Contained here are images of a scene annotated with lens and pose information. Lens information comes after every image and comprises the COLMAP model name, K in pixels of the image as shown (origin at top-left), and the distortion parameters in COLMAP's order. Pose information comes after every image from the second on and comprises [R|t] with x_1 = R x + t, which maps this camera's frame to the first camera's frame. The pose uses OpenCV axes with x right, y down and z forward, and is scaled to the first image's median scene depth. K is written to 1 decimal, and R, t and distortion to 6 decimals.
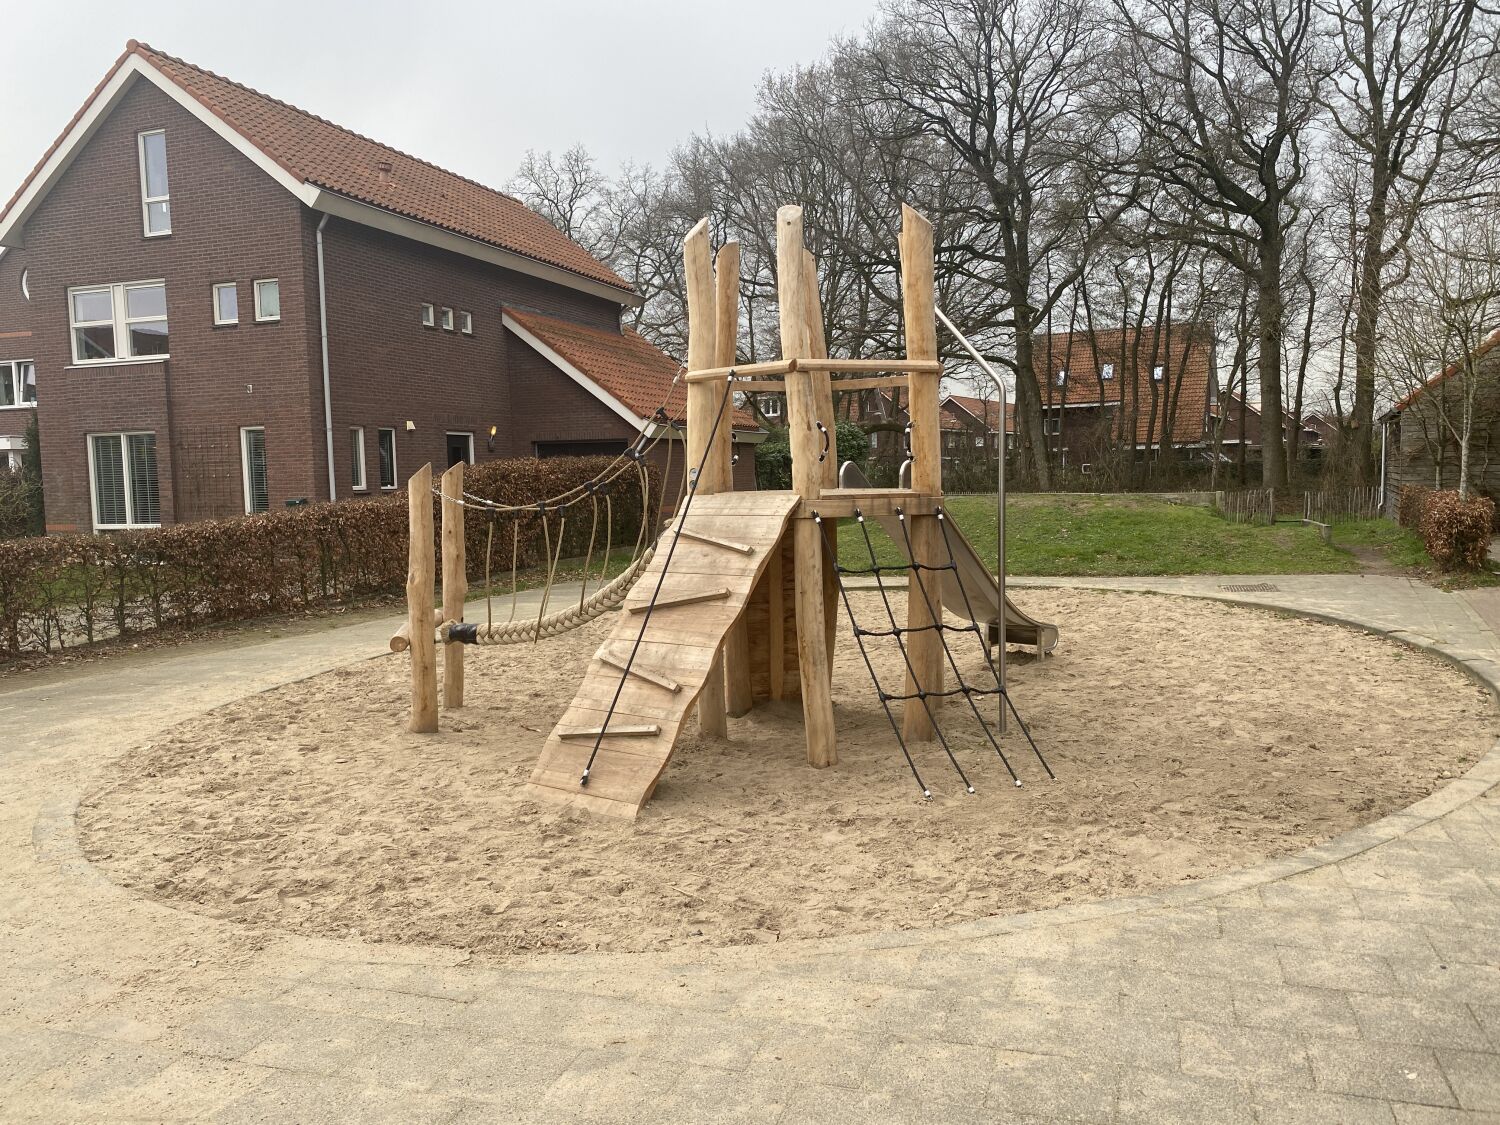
lens RADIAL K [[1116.8, 0, 750.0], [0, 1116.8, 562.5], [0, 0, 1]] dist [0.001772, 0.003607]
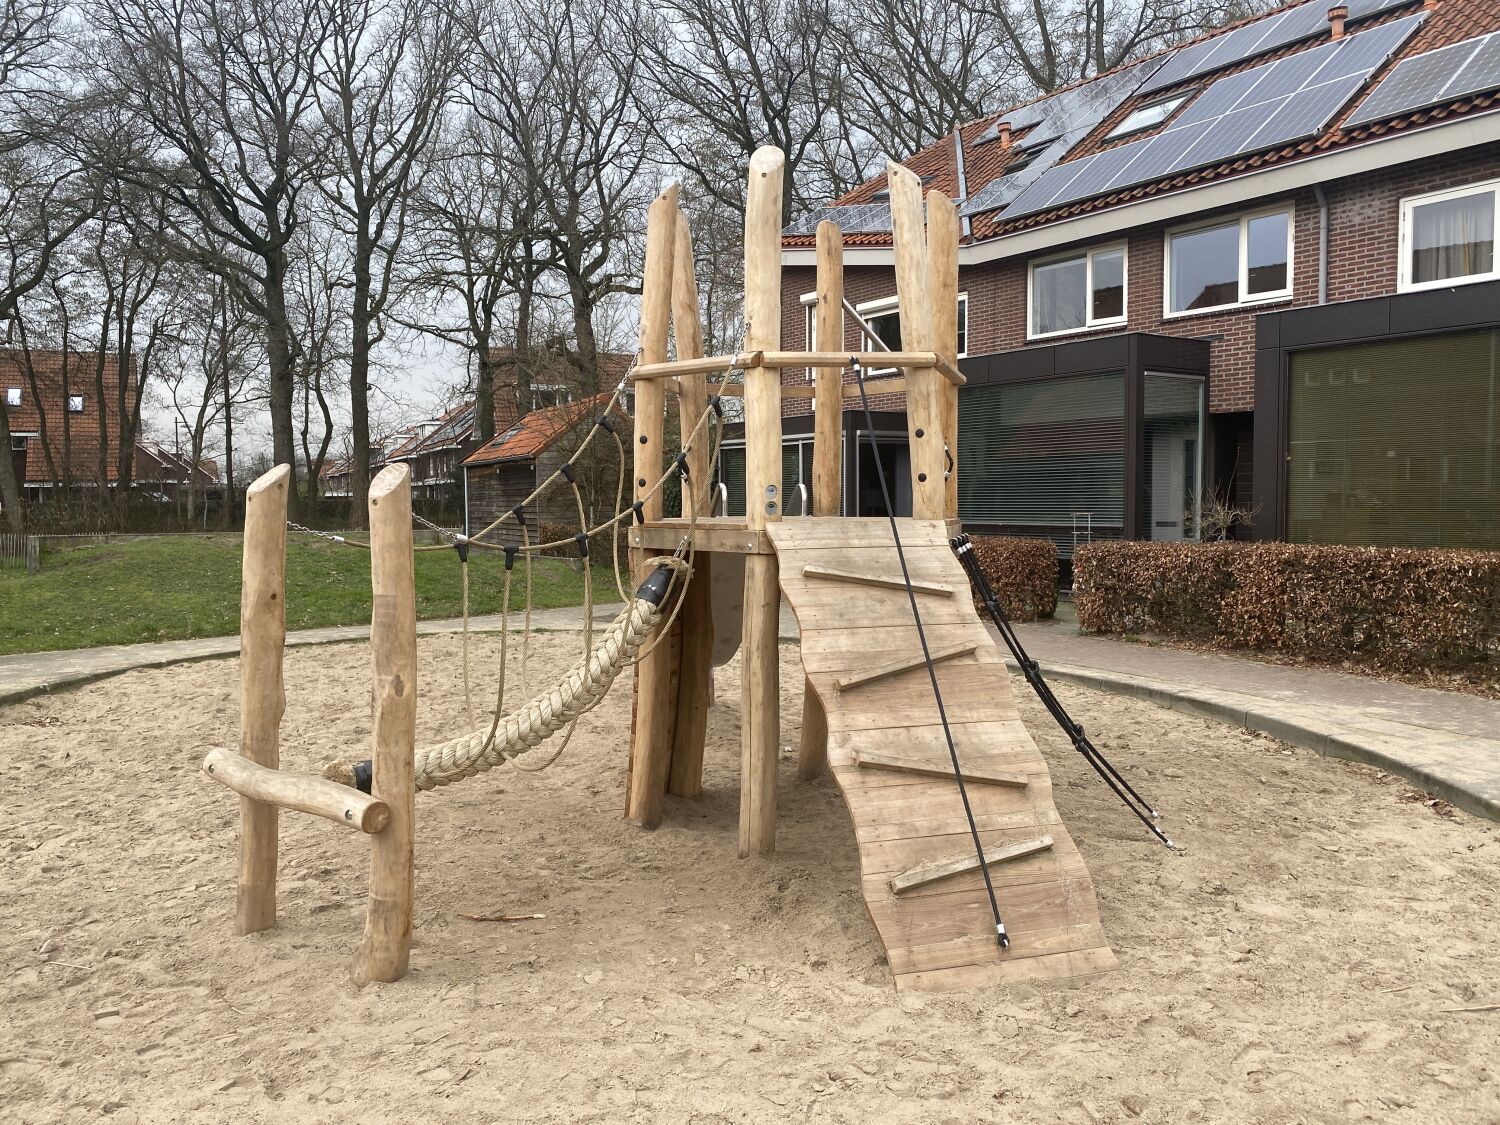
lens RADIAL K [[1116.8, 0, 750.0], [0, 1116.8, 562.5], [0, 0, 1]] dist [0.001772, 0.003607]
pose [[0.615300, -0.032843, 0.787608, -0.583896], [0.062281, 0.998034, -0.007038, -0.028720], [-0.785829, 0.053383, 0.616136, 0.528765]]
